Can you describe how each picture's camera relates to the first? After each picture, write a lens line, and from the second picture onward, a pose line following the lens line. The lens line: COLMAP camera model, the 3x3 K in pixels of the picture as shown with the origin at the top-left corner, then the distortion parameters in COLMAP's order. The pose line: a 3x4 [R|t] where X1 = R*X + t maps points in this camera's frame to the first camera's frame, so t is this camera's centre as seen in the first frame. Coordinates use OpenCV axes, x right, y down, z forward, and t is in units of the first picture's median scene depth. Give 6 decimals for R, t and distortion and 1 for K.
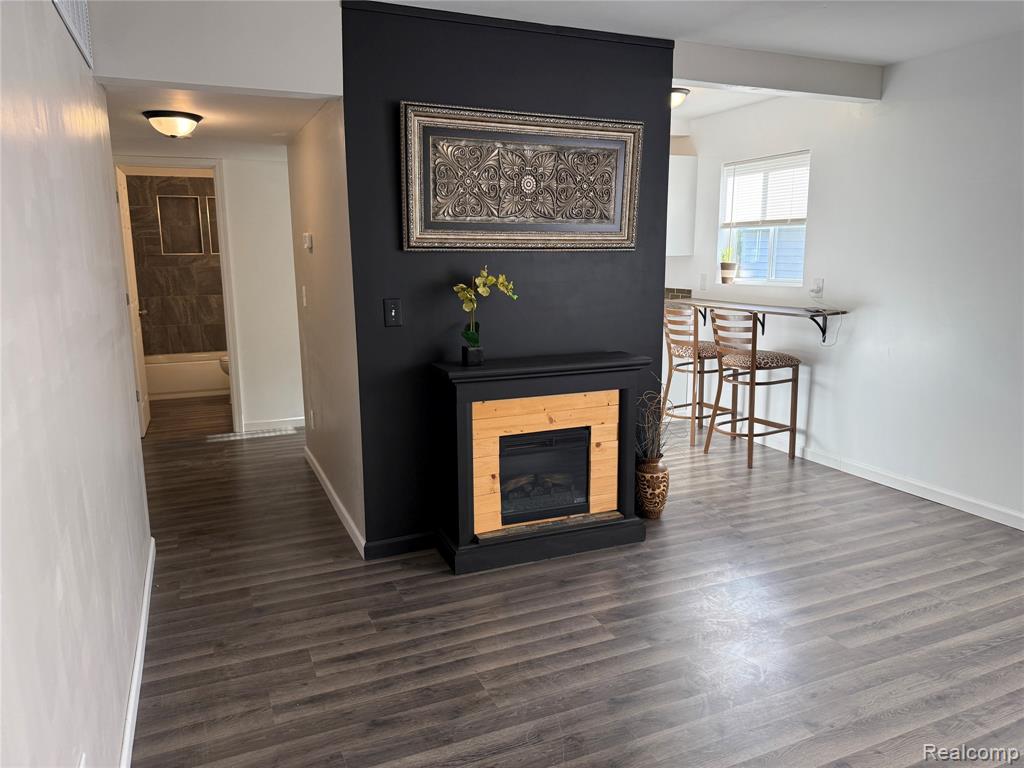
lens RADIAL K [[725.0, 0, 502.7], [0, 725.0, 388.5], [0, 0, 1]] dist [0.171884, -0.322801]
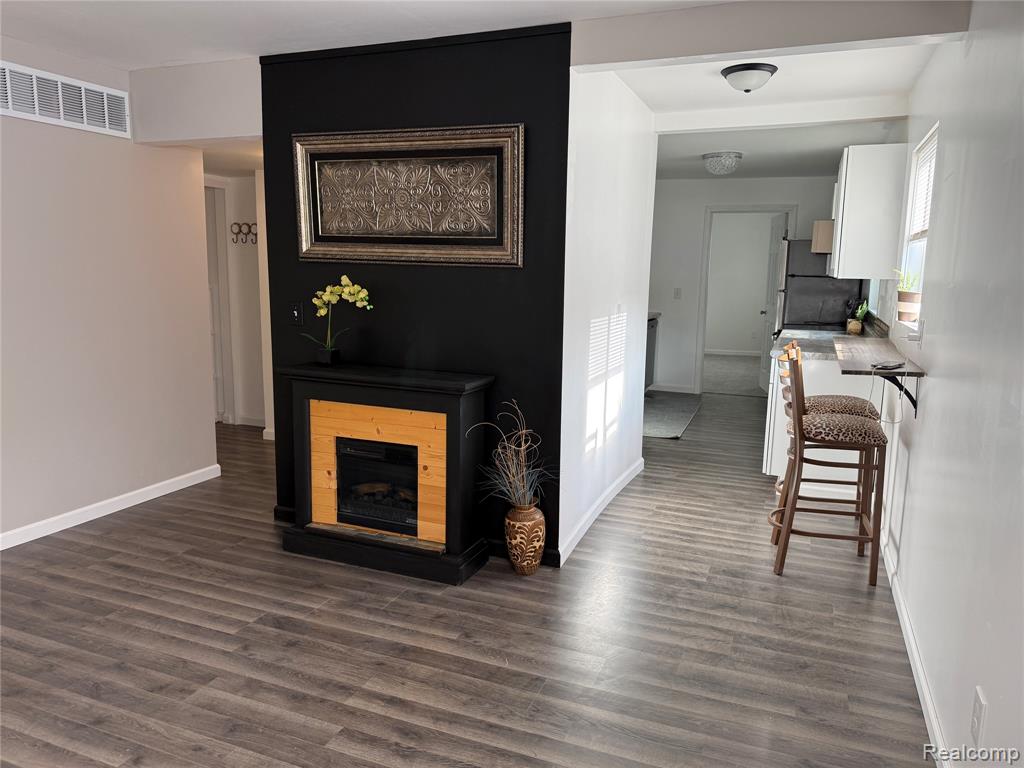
lens RADIAL K [[720.6, 0, 512.0], [0, 720.6, 384.0], [0, 0, 1]] dist [0.100758, -0.145886]
pose [[0.692040, 0.132834, -0.709532, 0.893647], [-0.153796, 0.987487, 0.034866, -0.084050], [0.705285, 0.084994, 0.703810, 0.423032]]
